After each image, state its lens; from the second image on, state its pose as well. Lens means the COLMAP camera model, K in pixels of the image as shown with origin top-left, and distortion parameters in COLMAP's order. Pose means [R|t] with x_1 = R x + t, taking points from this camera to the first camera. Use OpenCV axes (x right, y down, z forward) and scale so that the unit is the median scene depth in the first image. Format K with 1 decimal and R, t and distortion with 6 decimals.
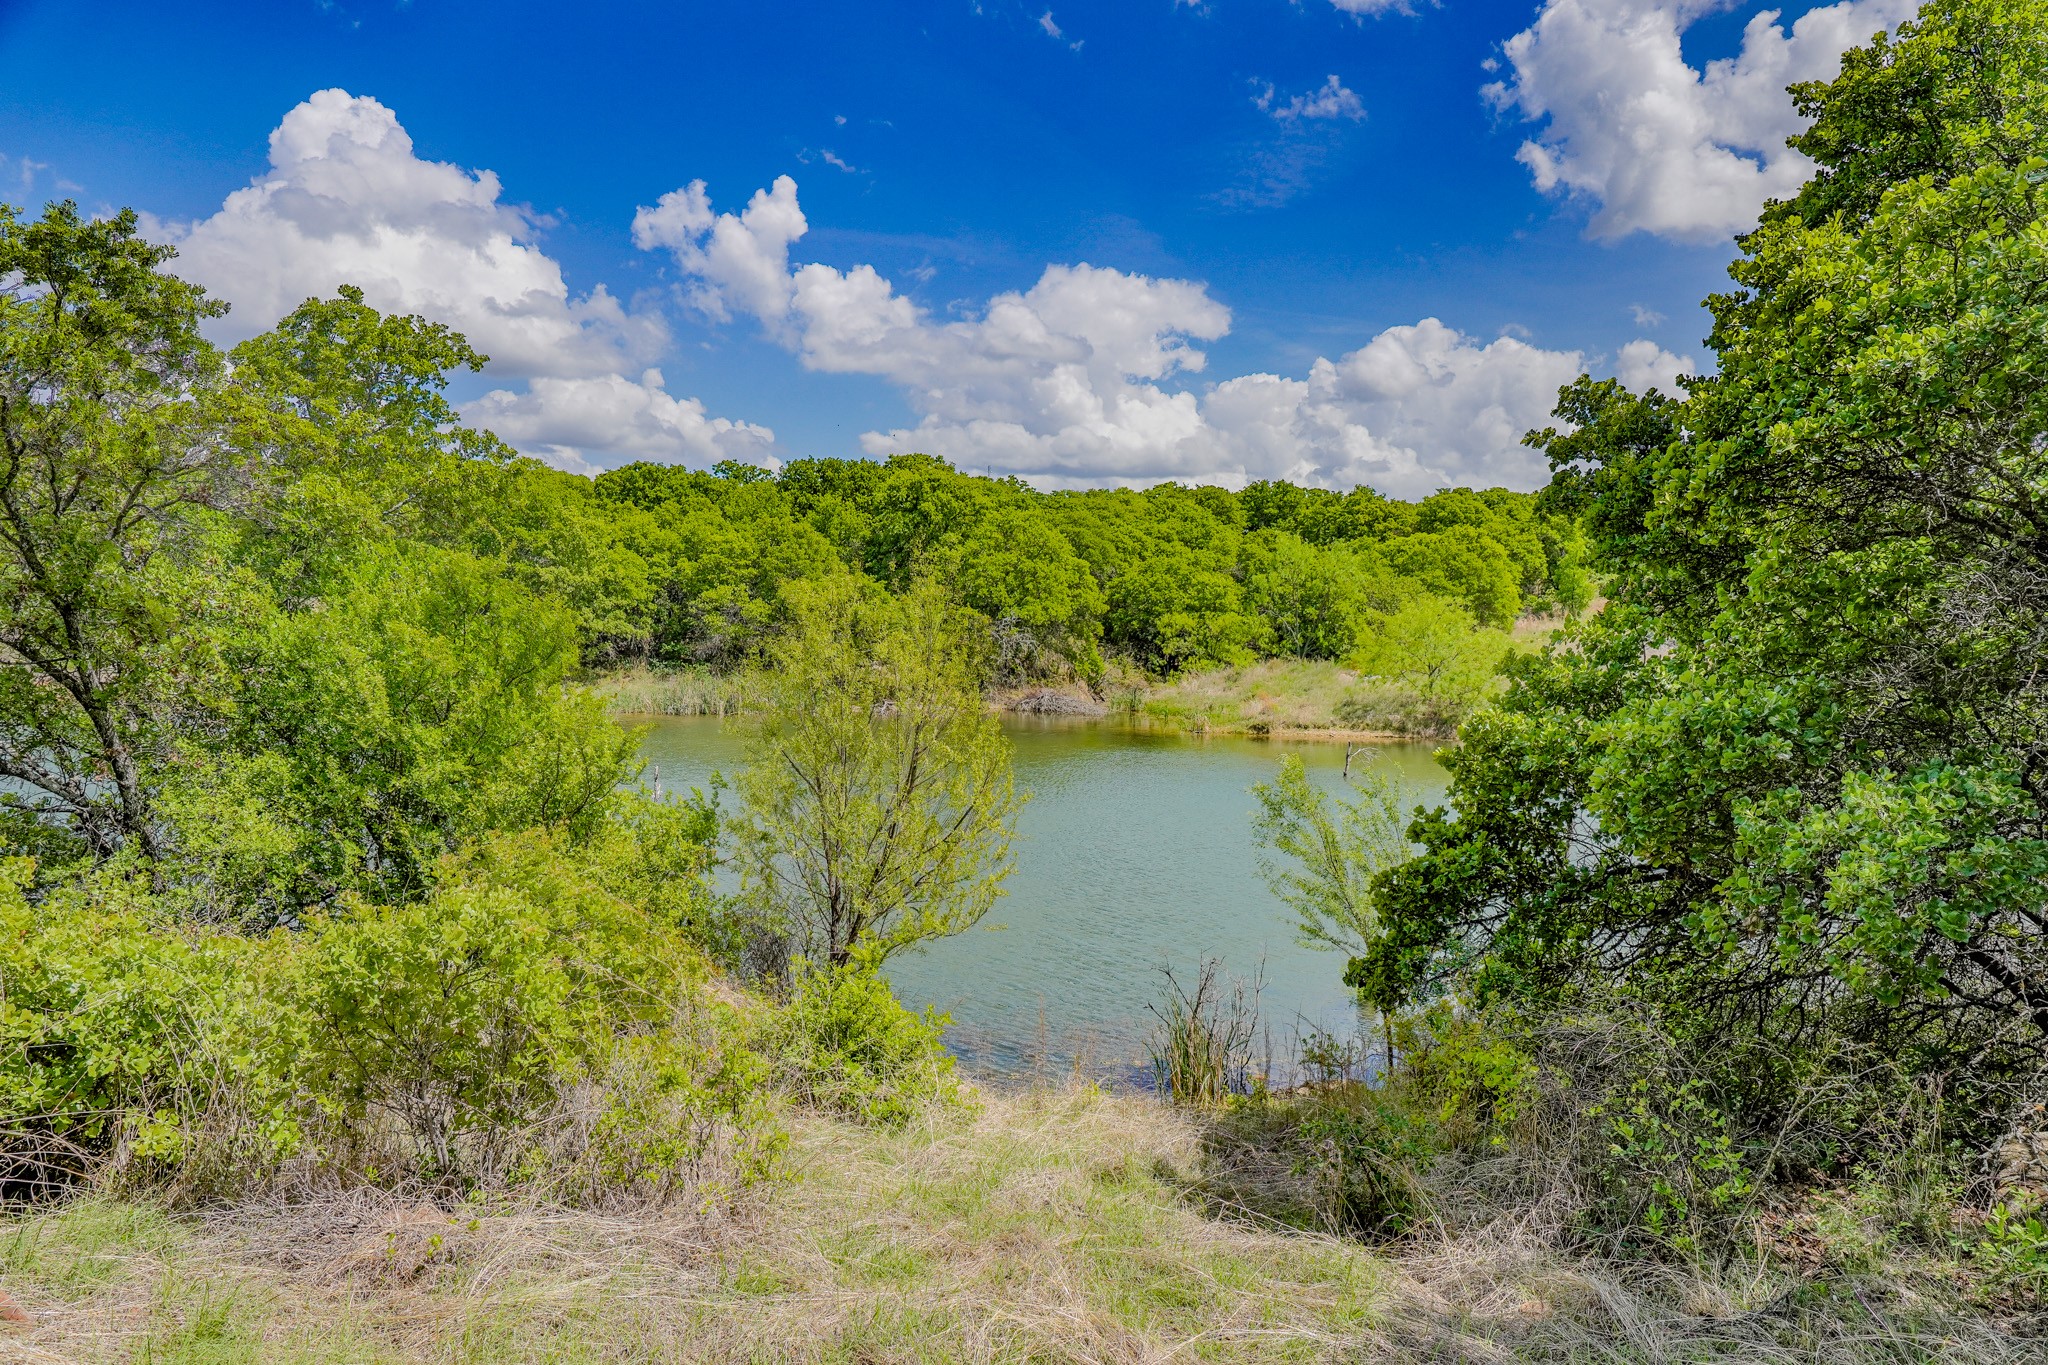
lens RADIAL K [[1418.1, 0, 1024.4], [0, 1418.1, 682.4], [0, 0, 1]] dist [-0.000254, -0.000009]
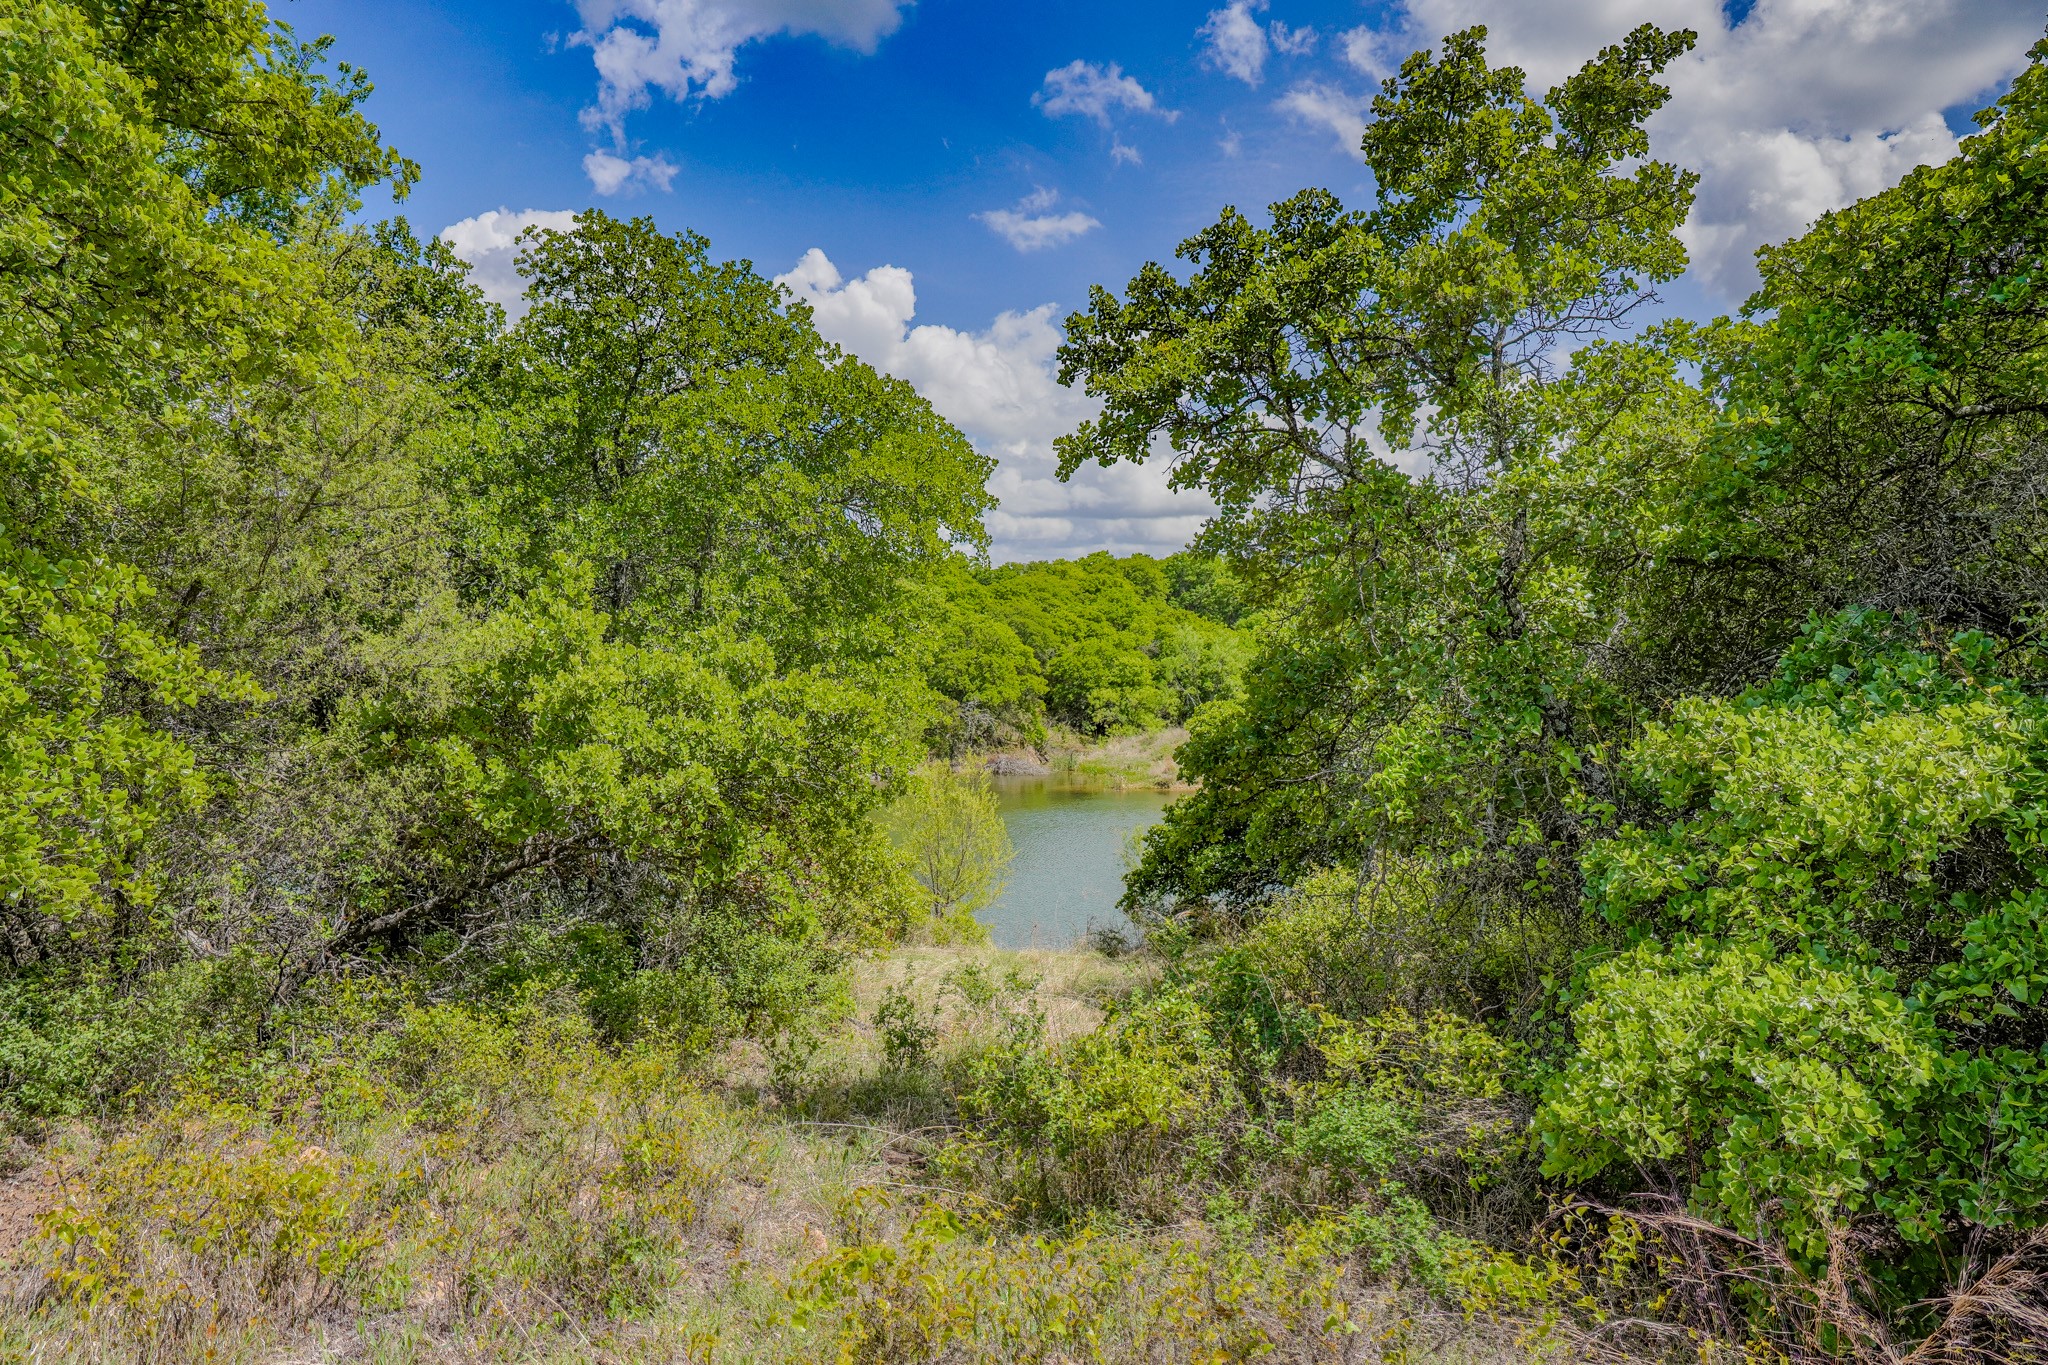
lens RADIAL K [[1418.1, 0, 1023.9], [0, 1418.1, 683.6], [0, 0, 1]] dist [-0.000254, -0.000009]
pose [[0.998809, -0.031186, 0.037522, -0.010477], [0.032156, 0.999157, -0.025533, -0.023754], [-0.036694, 0.026709, 0.998970, -0.259829]]
